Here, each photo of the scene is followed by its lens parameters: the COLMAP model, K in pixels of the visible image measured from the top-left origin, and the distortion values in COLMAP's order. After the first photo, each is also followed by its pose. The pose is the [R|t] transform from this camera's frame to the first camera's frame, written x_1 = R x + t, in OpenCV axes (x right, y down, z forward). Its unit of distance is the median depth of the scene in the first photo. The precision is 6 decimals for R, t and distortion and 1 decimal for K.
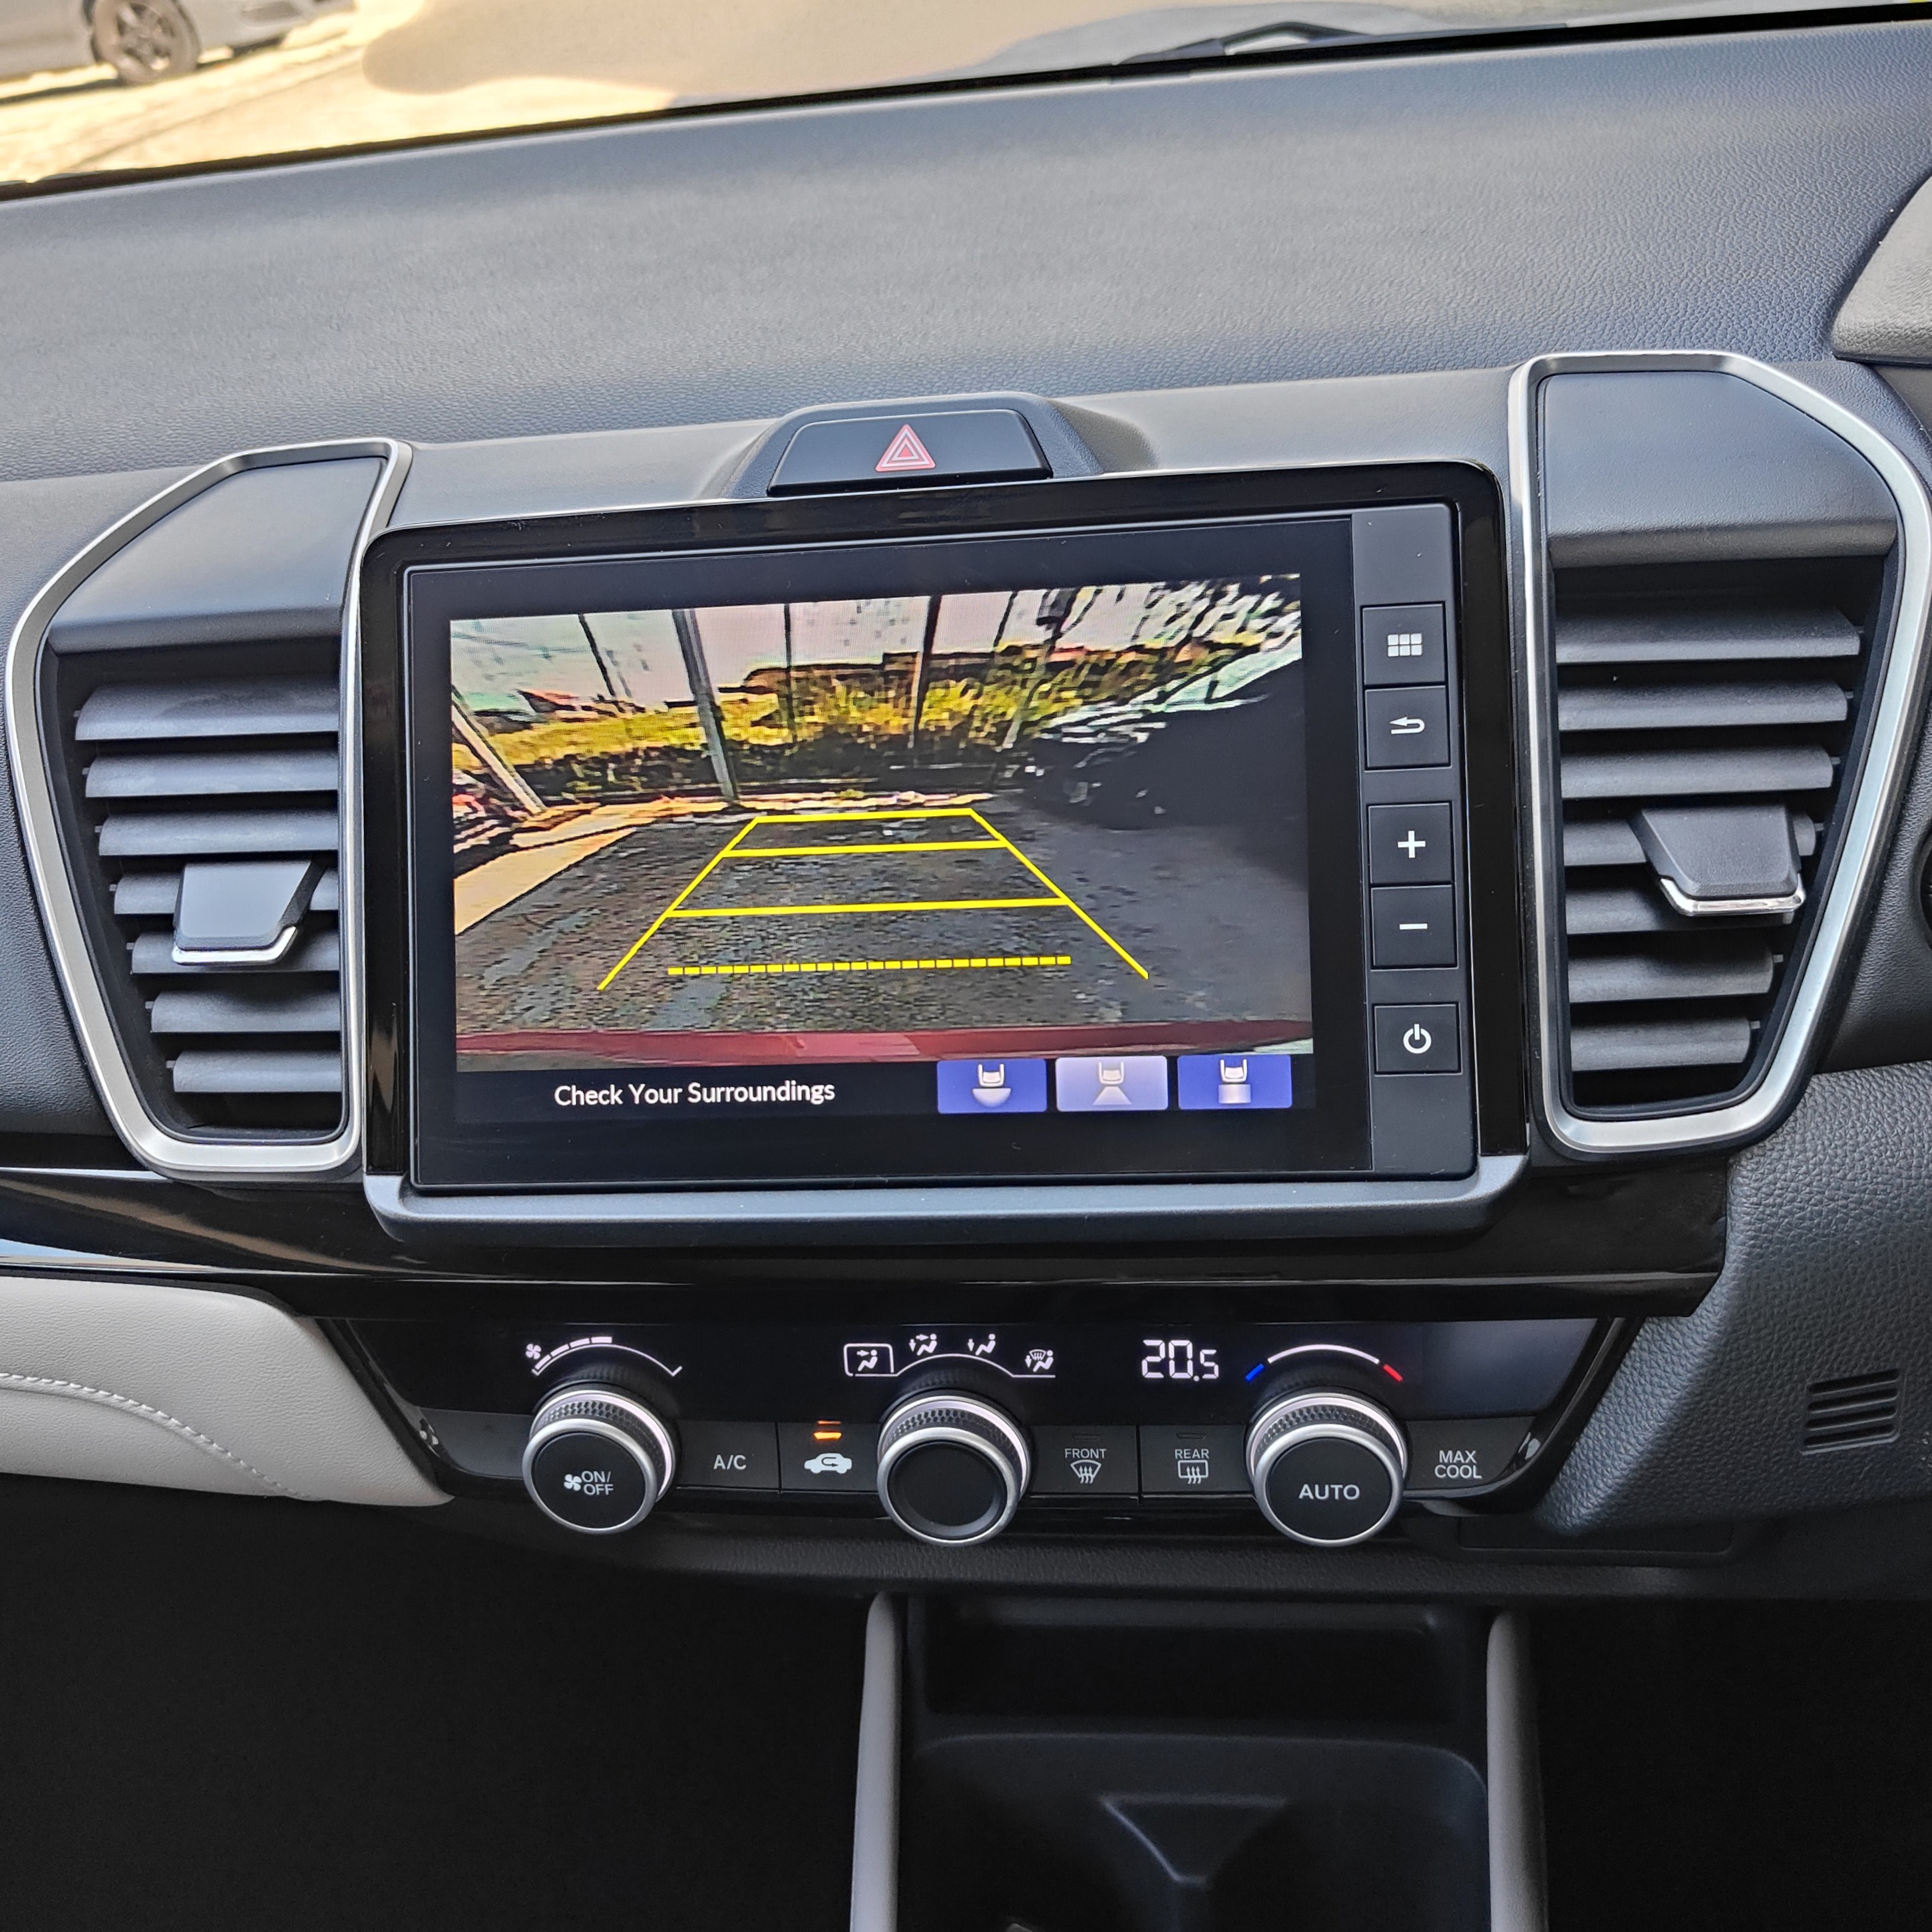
lens RADIAL K [[2012.6, 0, 917.7], [0, 2012.6, 960.8], [0, 0, 1]] dist [0.121969, -0.593755]
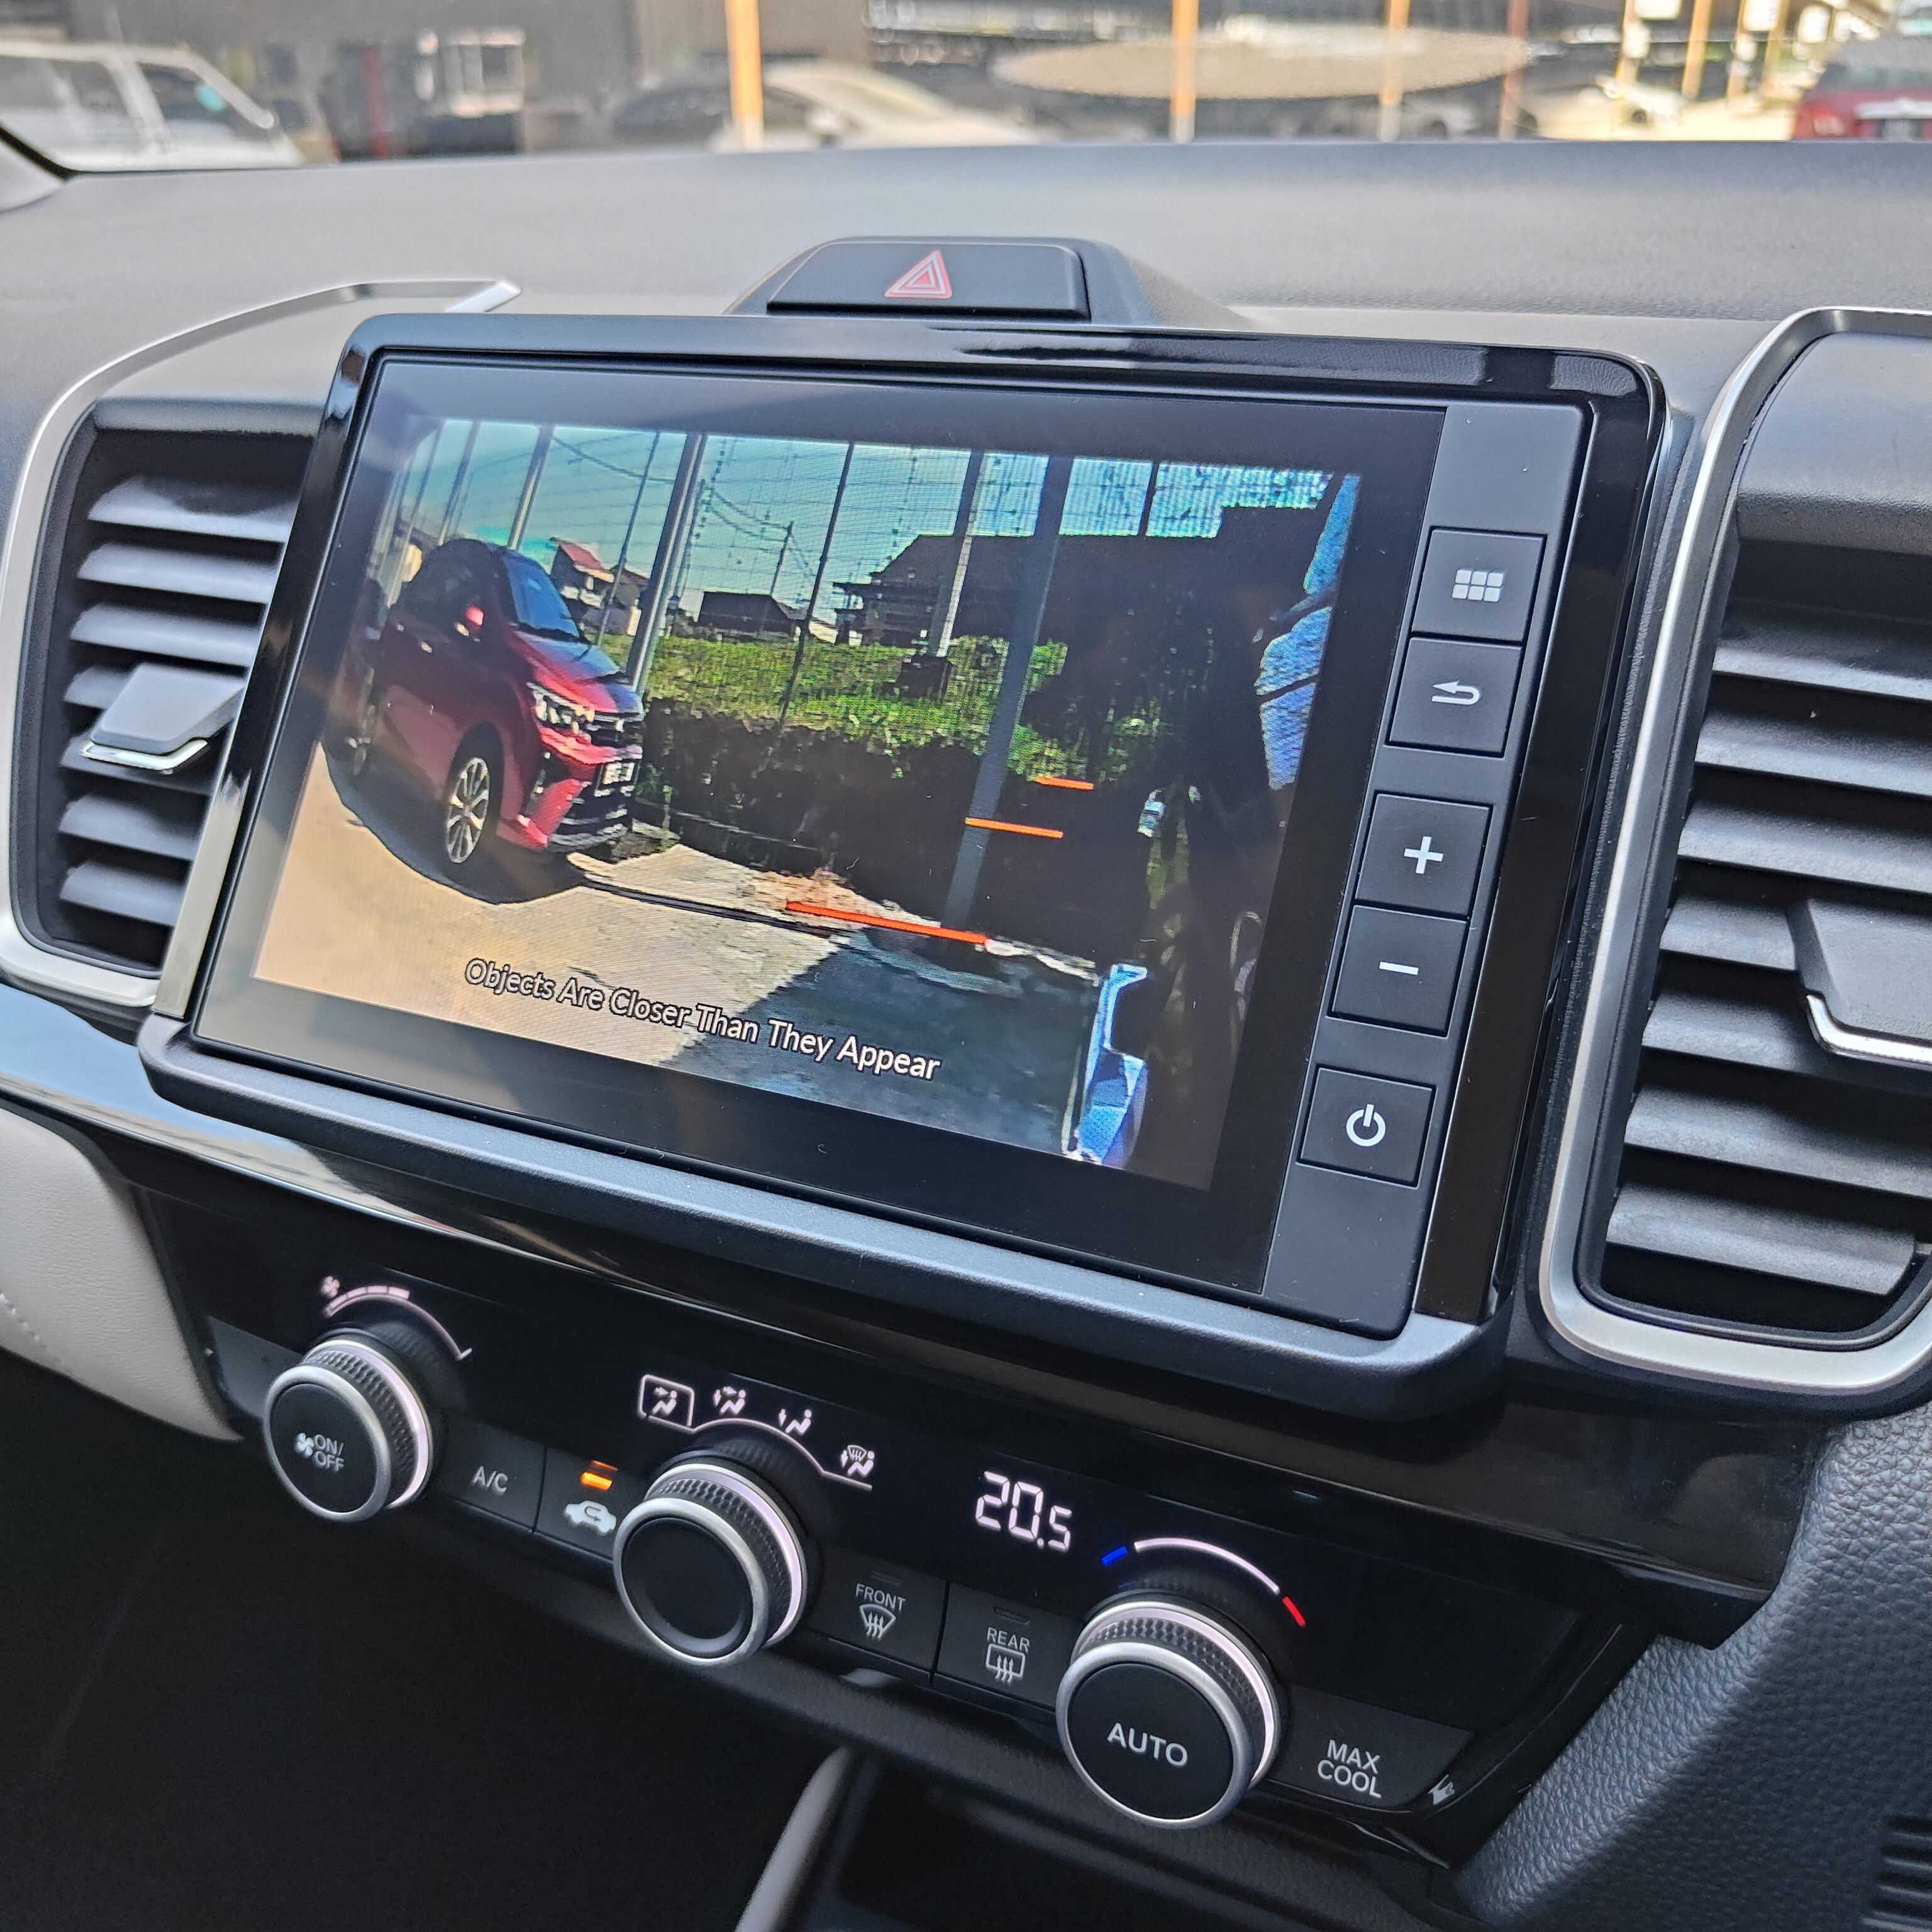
lens RADIAL K [[1895.1, 0, 934.6], [0, 1895.1, 961.5], [0, 0, 1]] dist [-0.010010, -0.068717]
pose [[0.938846, 0.213346, -0.270280, 0.248148], [-0.239662, 0.968470, -0.068031, 0.058327], [0.247244, 0.128646, 0.960375, 0.305405]]
